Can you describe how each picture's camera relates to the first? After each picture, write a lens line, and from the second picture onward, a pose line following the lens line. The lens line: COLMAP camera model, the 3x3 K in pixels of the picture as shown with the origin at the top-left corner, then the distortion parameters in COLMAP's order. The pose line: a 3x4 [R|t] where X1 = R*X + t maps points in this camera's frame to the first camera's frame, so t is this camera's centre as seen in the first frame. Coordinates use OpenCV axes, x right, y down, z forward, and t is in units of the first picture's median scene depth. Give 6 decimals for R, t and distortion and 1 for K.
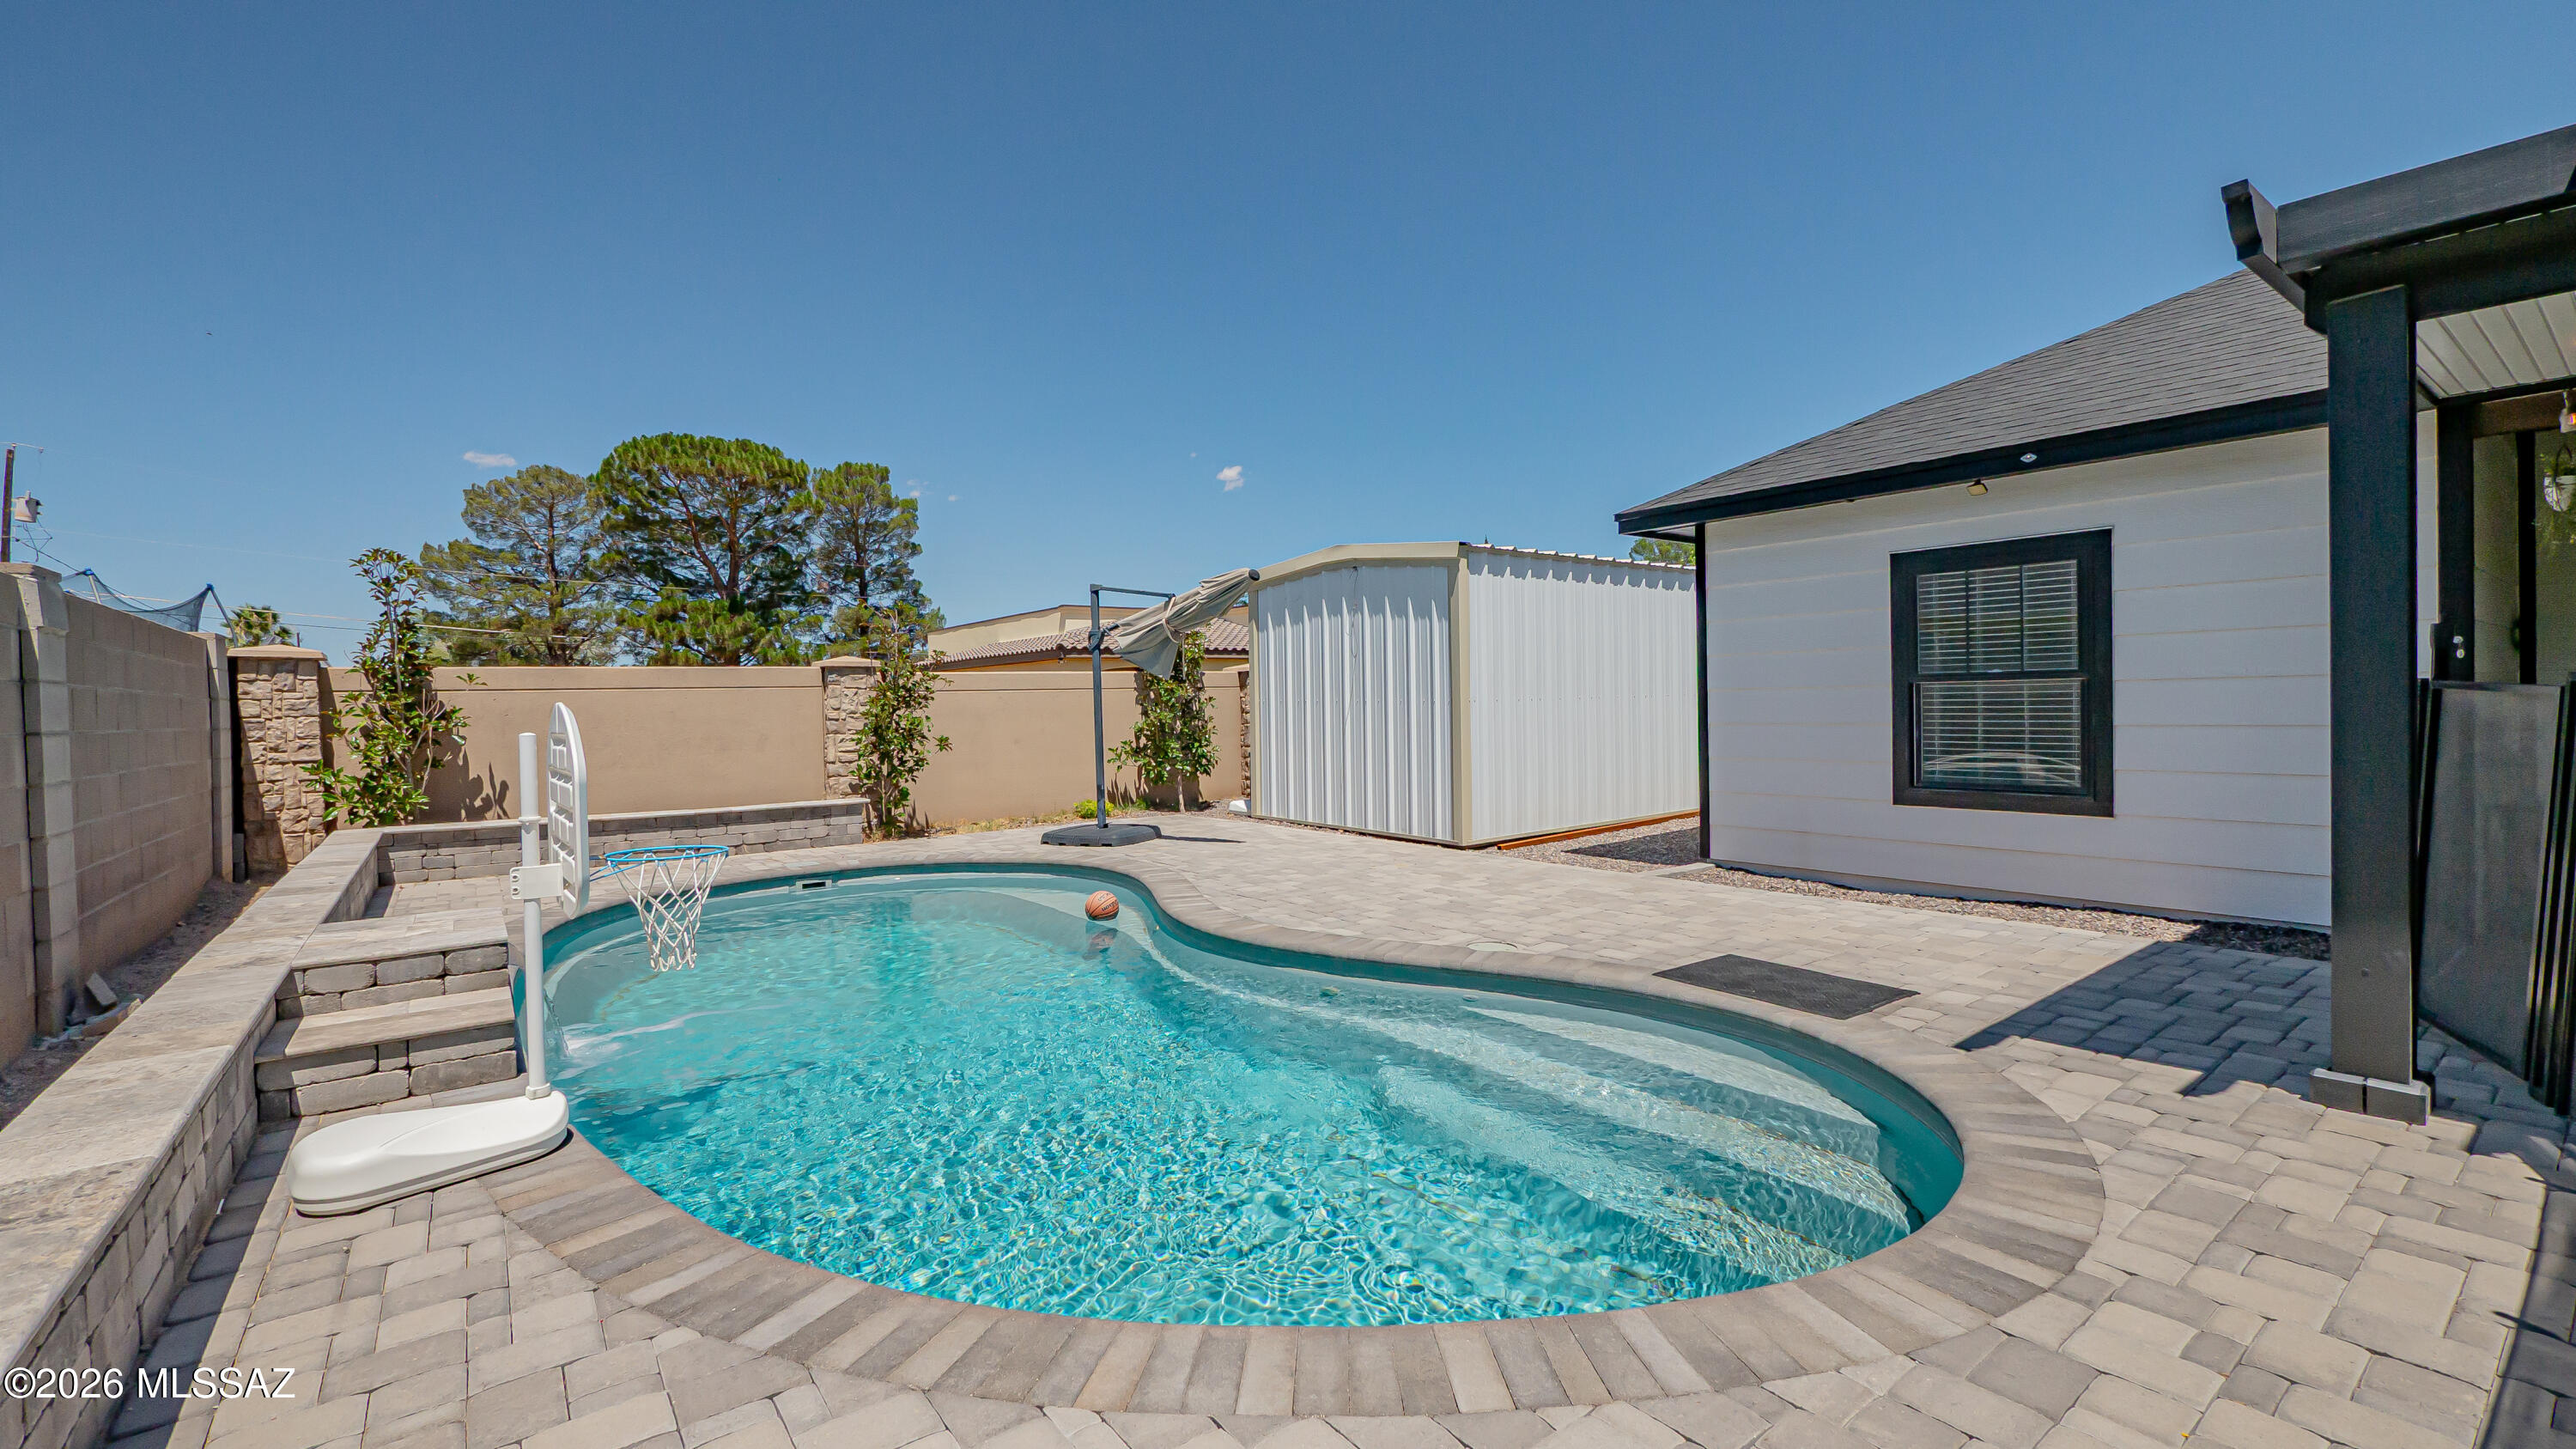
lens RADIAL K [[1093.1, 0, 1298.1], [0, 1093.1, 720.9], [0, 0, 1]] dist [-0.006492, 0.000311]
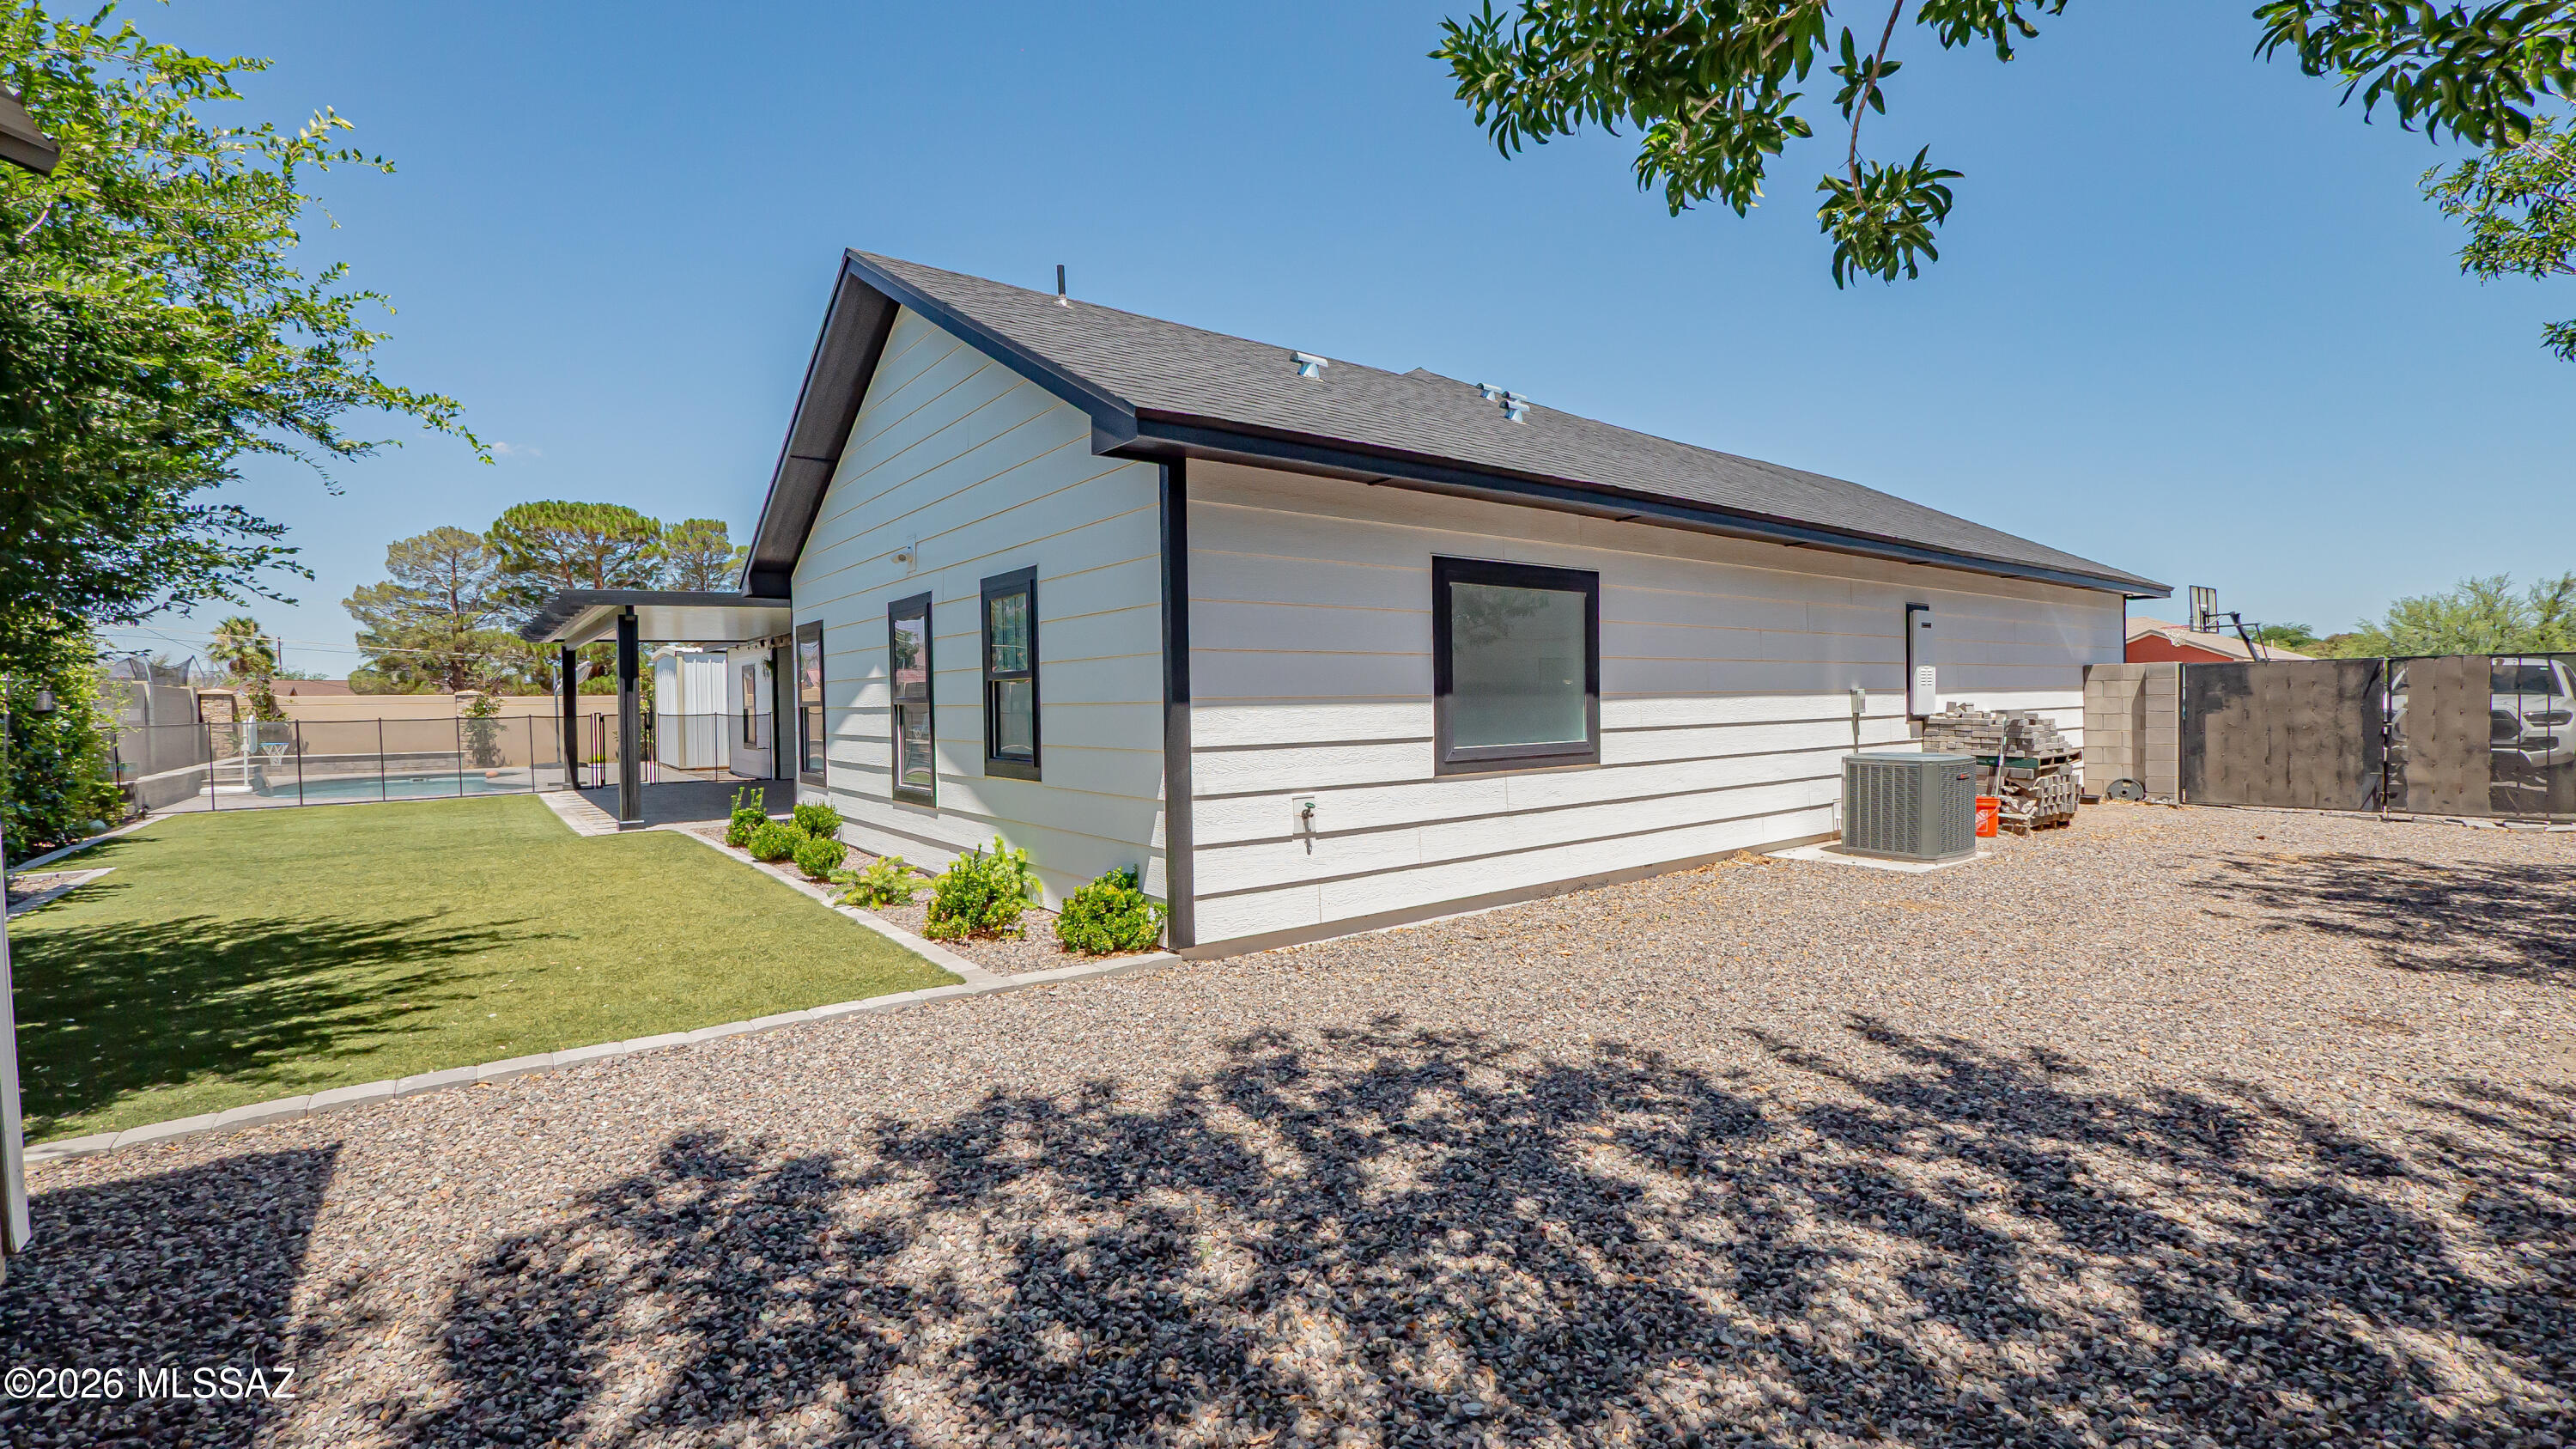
lens RADIAL K [[1093.1, 0, 1298.1], [0, 1093.1, 720.9], [0, 0, 1]] dist [-0.006492, 0.000311]
pose [[0.999972, 0.006742, 0.003165, 0.334937], [-0.006744, 0.999977, 0.000659, -0.002044], [-0.003161, -0.000680, 0.999995, -0.328980]]
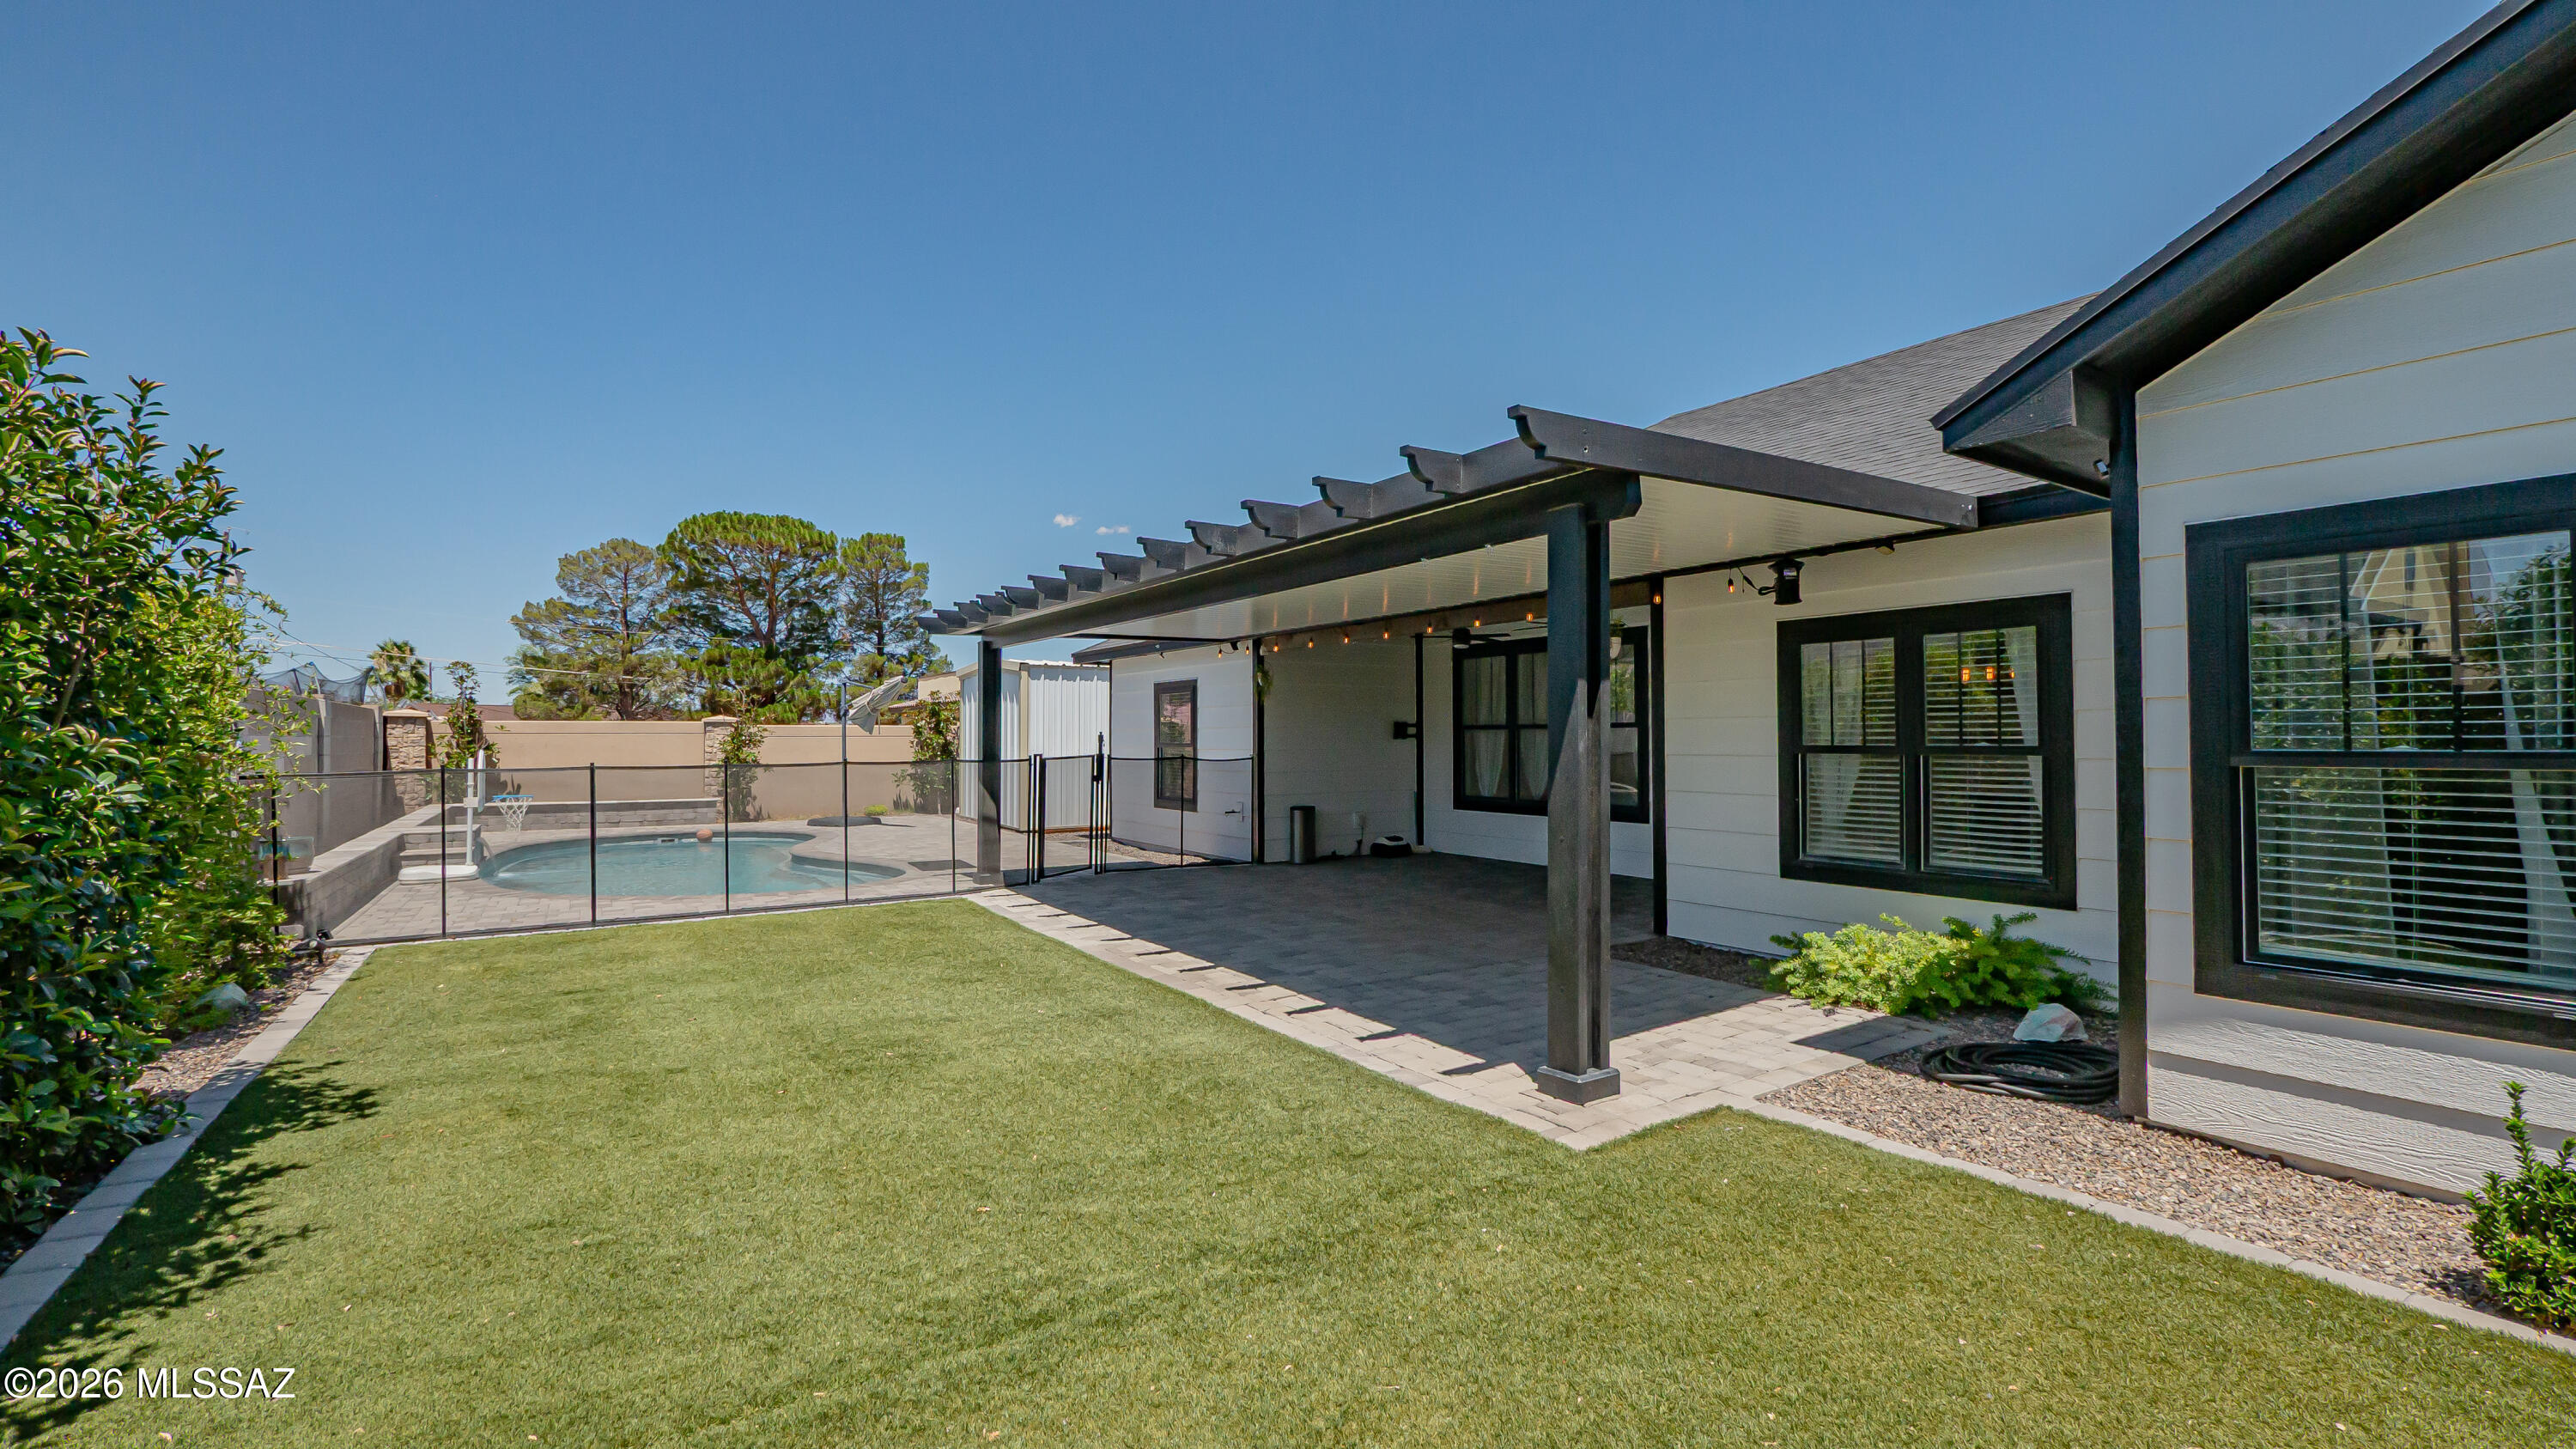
lens RADIAL K [[1093.1, 0, 1298.1], [0, 1093.1, 720.9], [0, 0, 1]] dist [-0.006492, 0.000311]
pose [[0.997355, 0.018239, -0.070363, 0.154163], [-0.020535, 0.999275, -0.032050, -0.003836], [0.069728, 0.033410, 0.997006, -0.162202]]
